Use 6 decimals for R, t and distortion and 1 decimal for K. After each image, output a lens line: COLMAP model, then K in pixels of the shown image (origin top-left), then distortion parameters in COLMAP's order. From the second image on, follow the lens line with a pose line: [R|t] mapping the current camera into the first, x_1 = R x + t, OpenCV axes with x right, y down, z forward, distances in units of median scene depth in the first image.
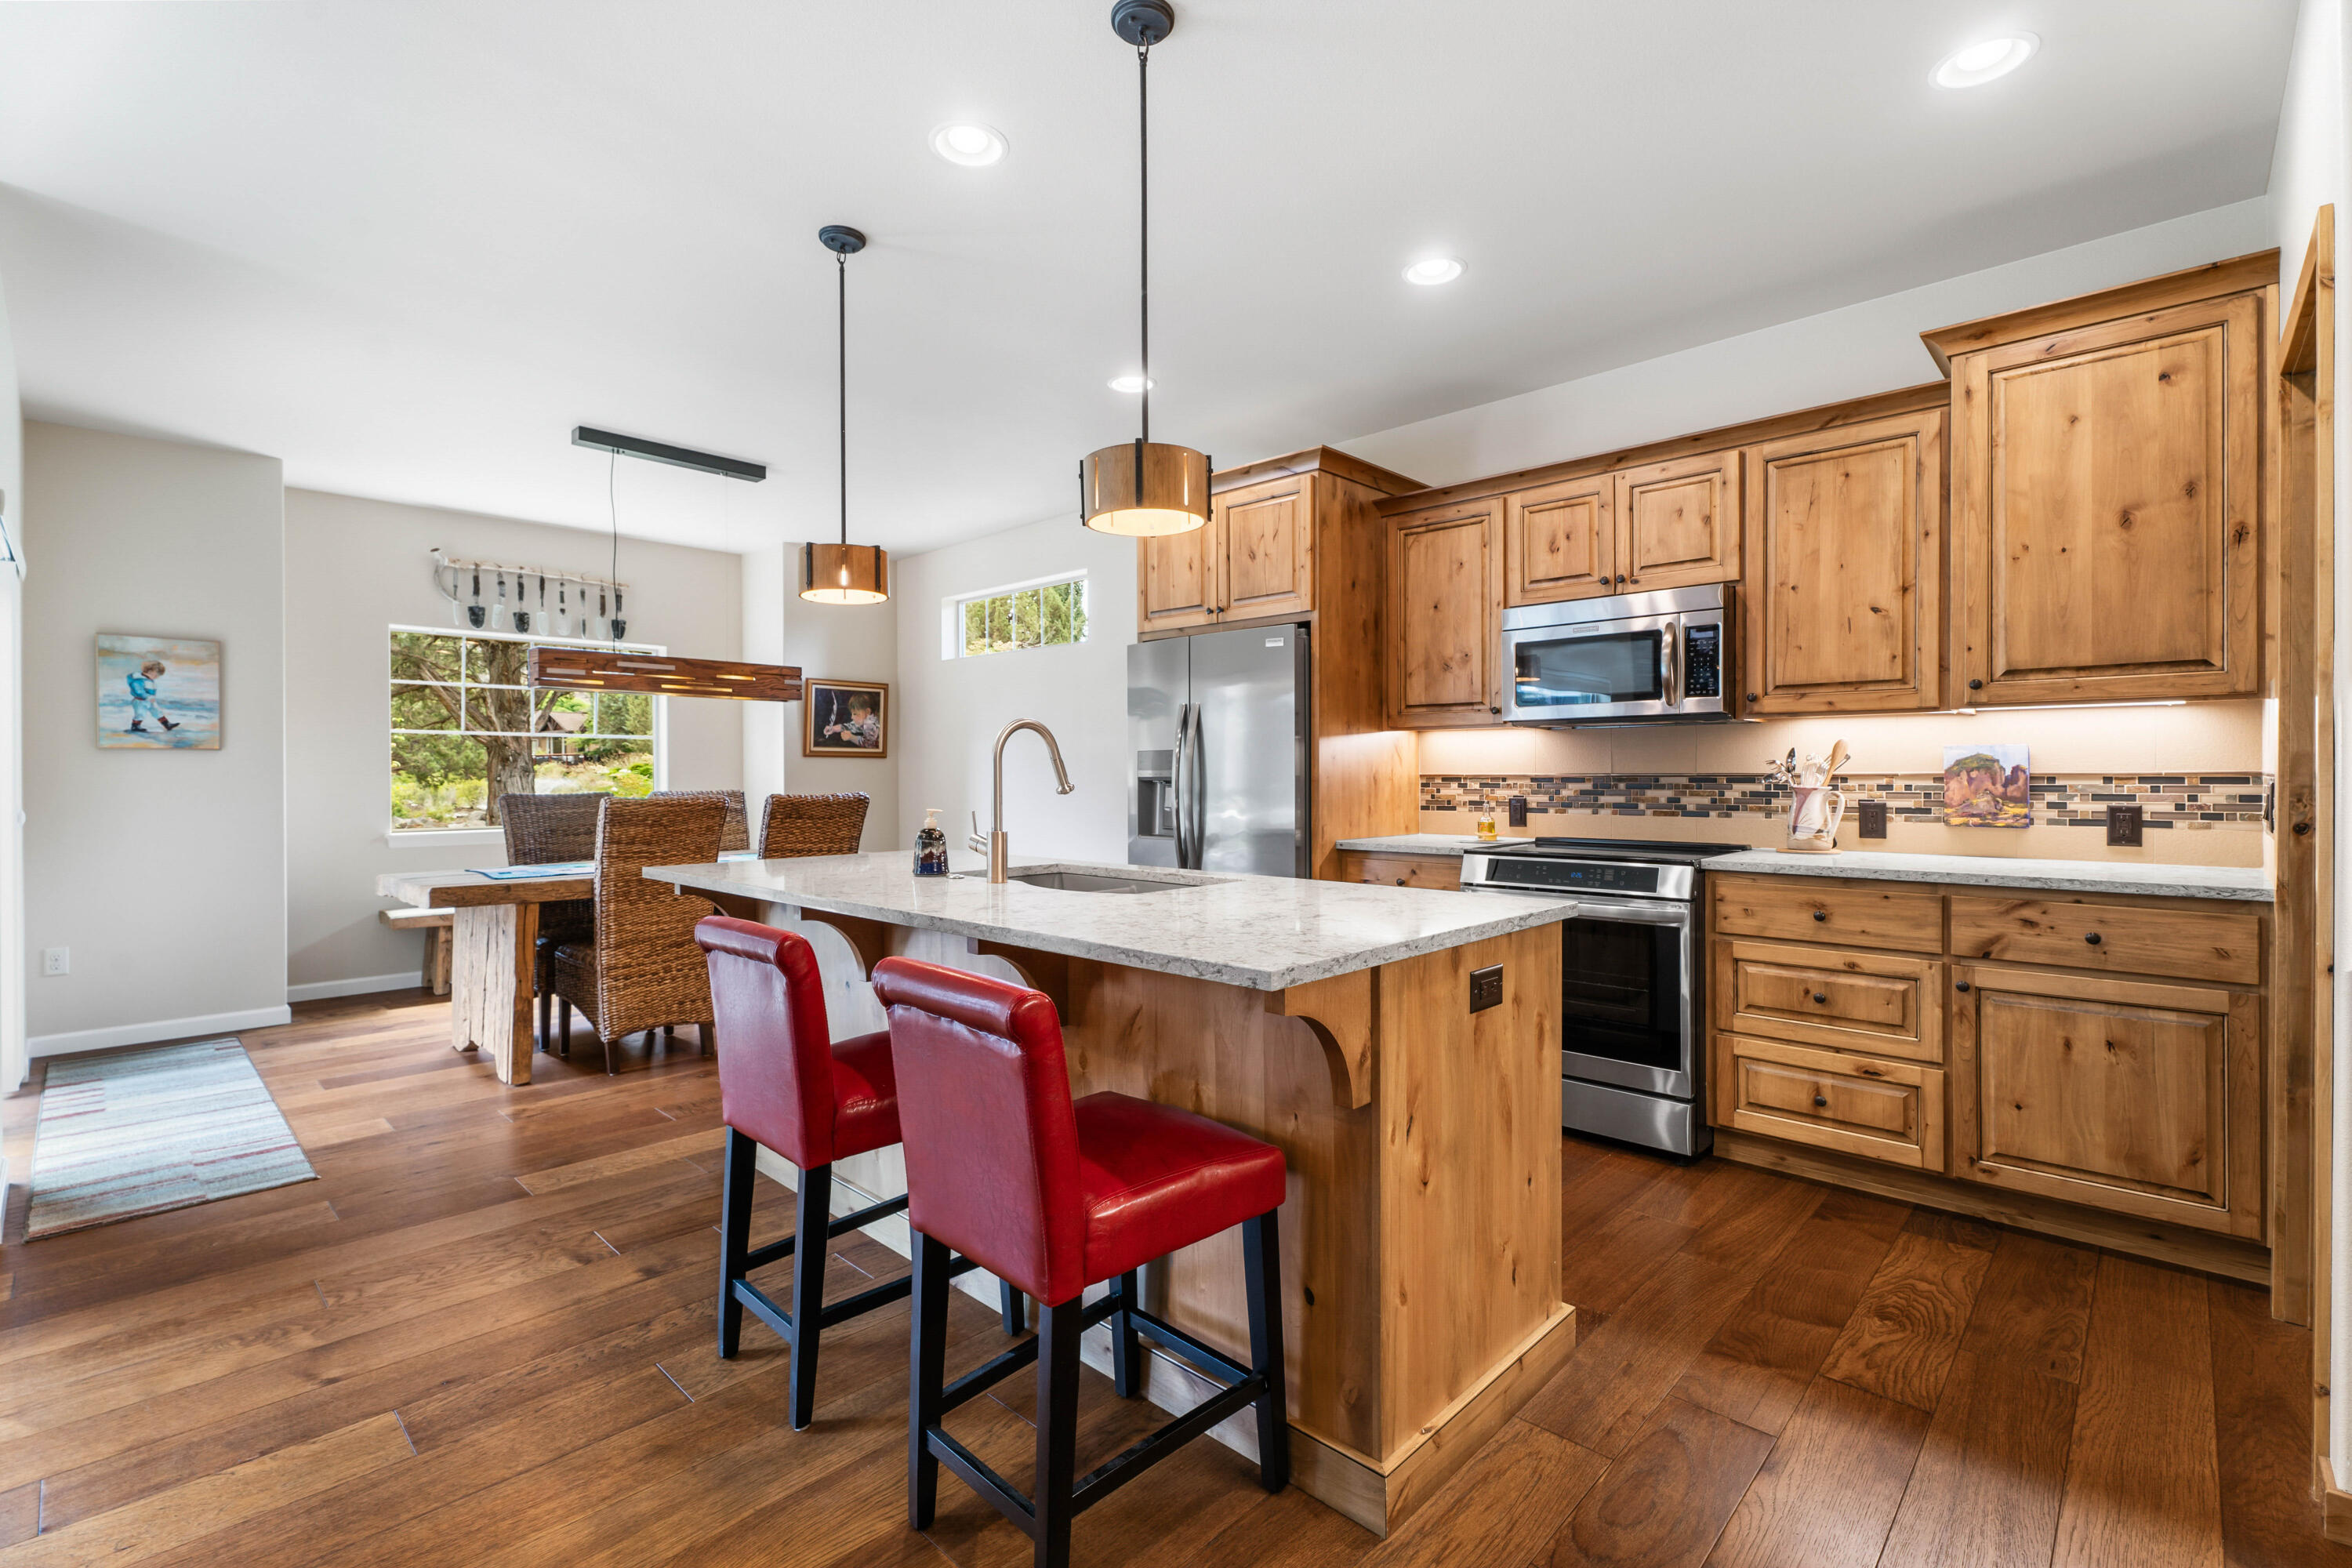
lens RADIAL K [[1051.1, 0, 1140.0], [0, 1051.1, 768.9], [0, 0, 1]] dist [0.003404, -0.000676]
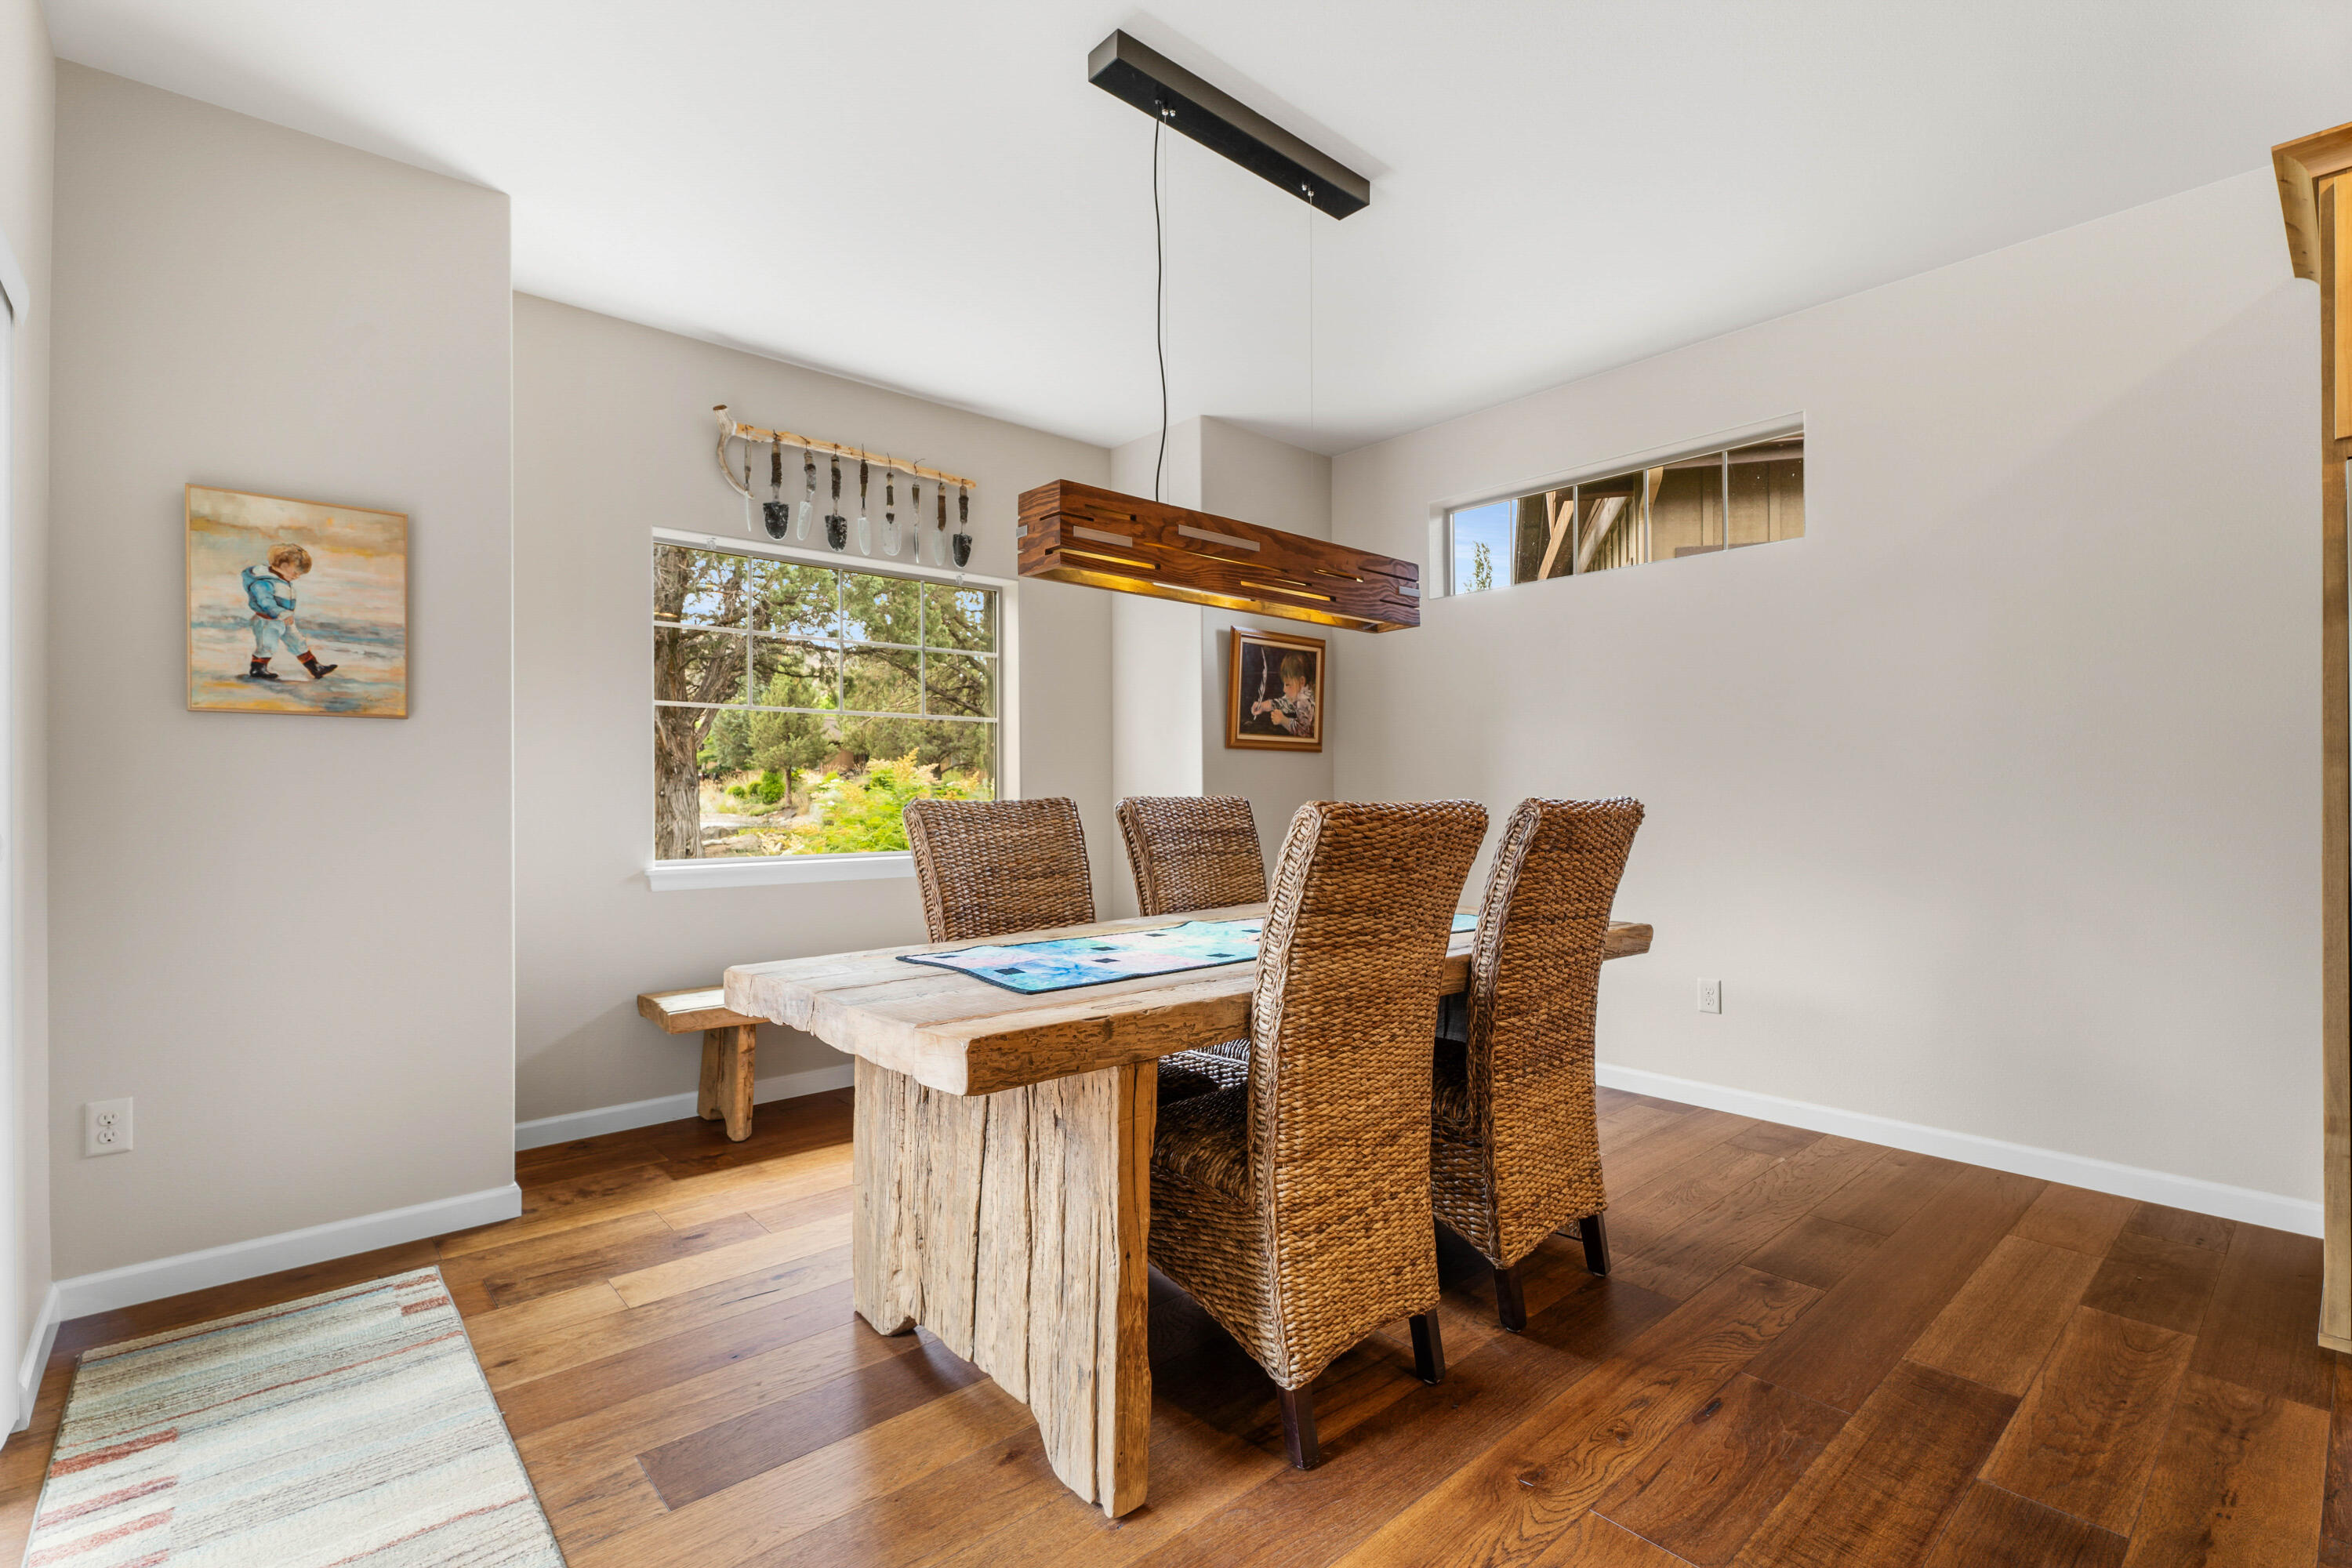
lens RADIAL K [[1051.1, 0, 1135.4], [0, 1051.1, 781.3], [0, 0, 1]] dist [0.003404, -0.000676]
pose [[0.996671, -0.001346, -0.081521, -0.463494], [0.000877, 0.999983, -0.005790, 0.018132], [0.081528, 0.005699, 0.996655, 0.500600]]
